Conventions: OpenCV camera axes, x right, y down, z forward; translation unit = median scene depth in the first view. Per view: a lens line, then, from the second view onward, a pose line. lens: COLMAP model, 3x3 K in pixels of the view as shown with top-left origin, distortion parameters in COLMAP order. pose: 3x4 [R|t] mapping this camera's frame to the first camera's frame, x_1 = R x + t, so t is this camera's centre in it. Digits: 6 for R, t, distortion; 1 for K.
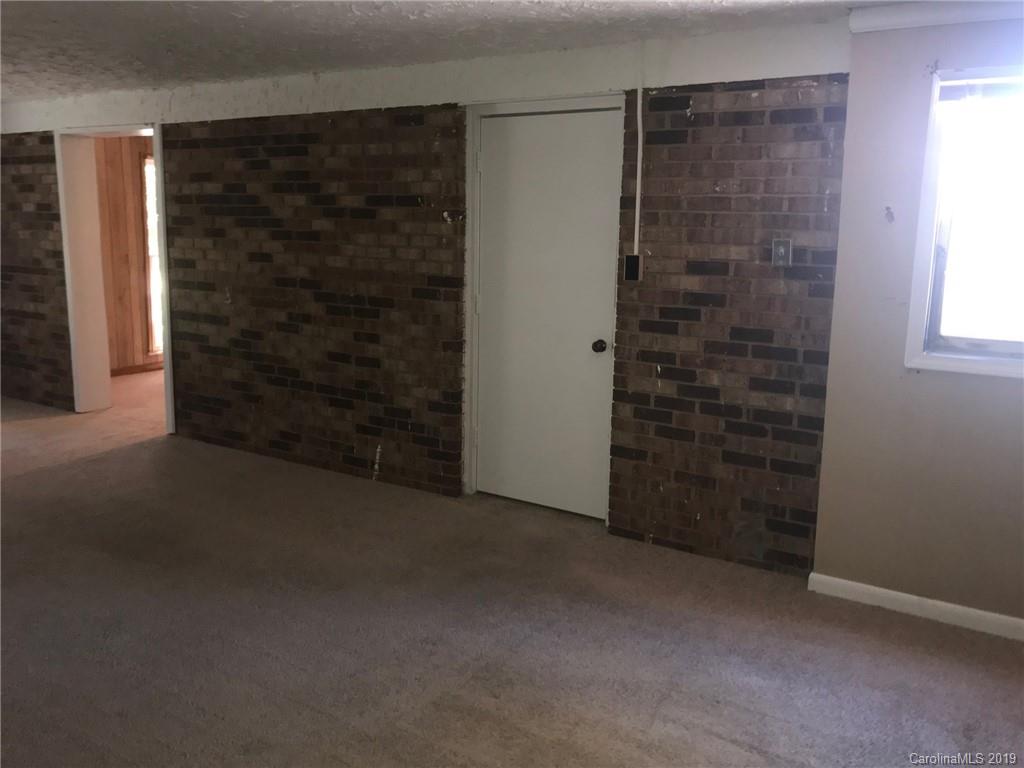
lens RADIAL K [[839.7, 0, 507.9], [0, 839.7, 358.6], [0, 0, 1]] dist [0.016315, -0.011699]
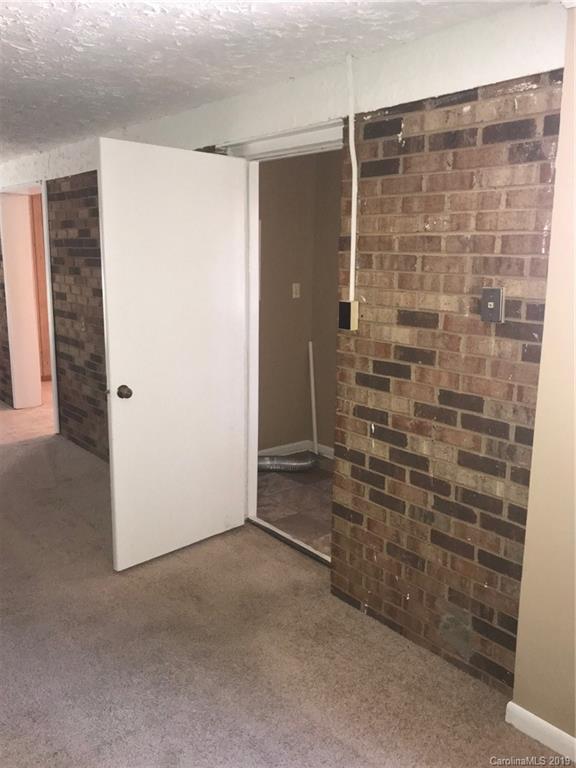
lens RADIAL K [[629.8, 0, 287.1], [0, 629.8, 376.1], [0, 0, 1]] dist [0.016315, -0.011699]
pose [[0.954816, 0.052971, -0.292438, 0.281551], [-0.045610, 0.998449, 0.031936, -0.059774], [0.293676, -0.017155, 0.955751, 0.319782]]
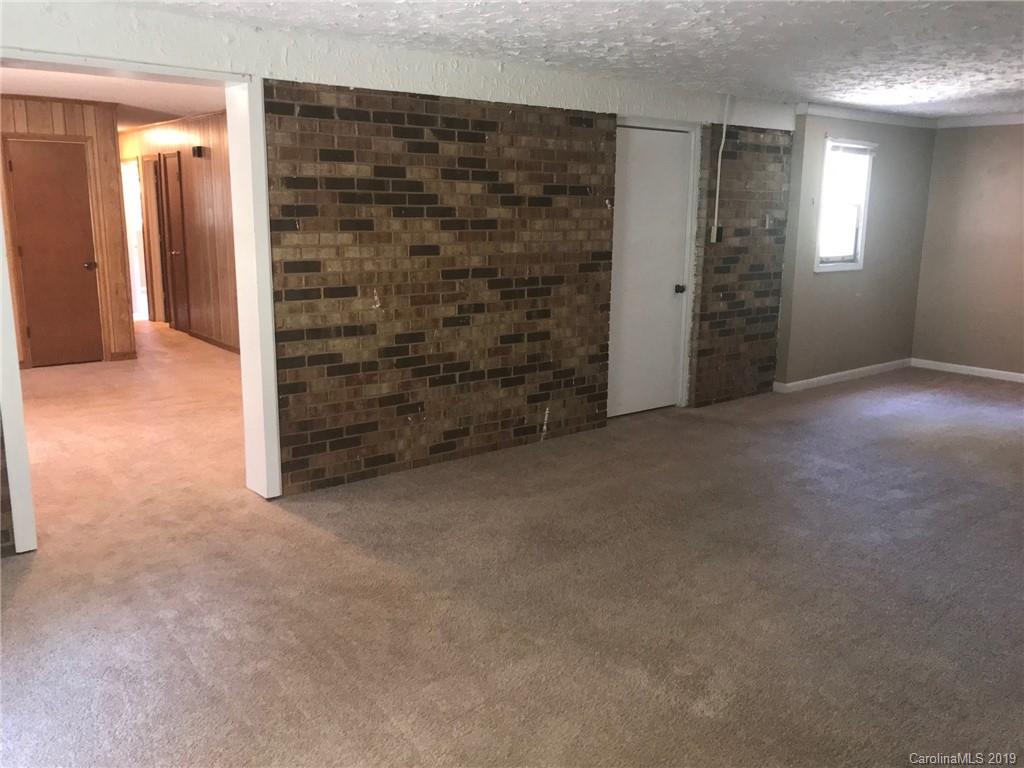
lens RADIAL K [[839.7, 0, 512.1], [0, 839.7, 380.9], [0, 0, 1]] dist [0.016315, -0.011699]
pose [[0.337828, -0.202214, 0.919229, -1.488653], [0.154719, 0.975293, 0.157686, -0.146067], [-0.928404, 0.088951, 0.360767, 0.784528]]
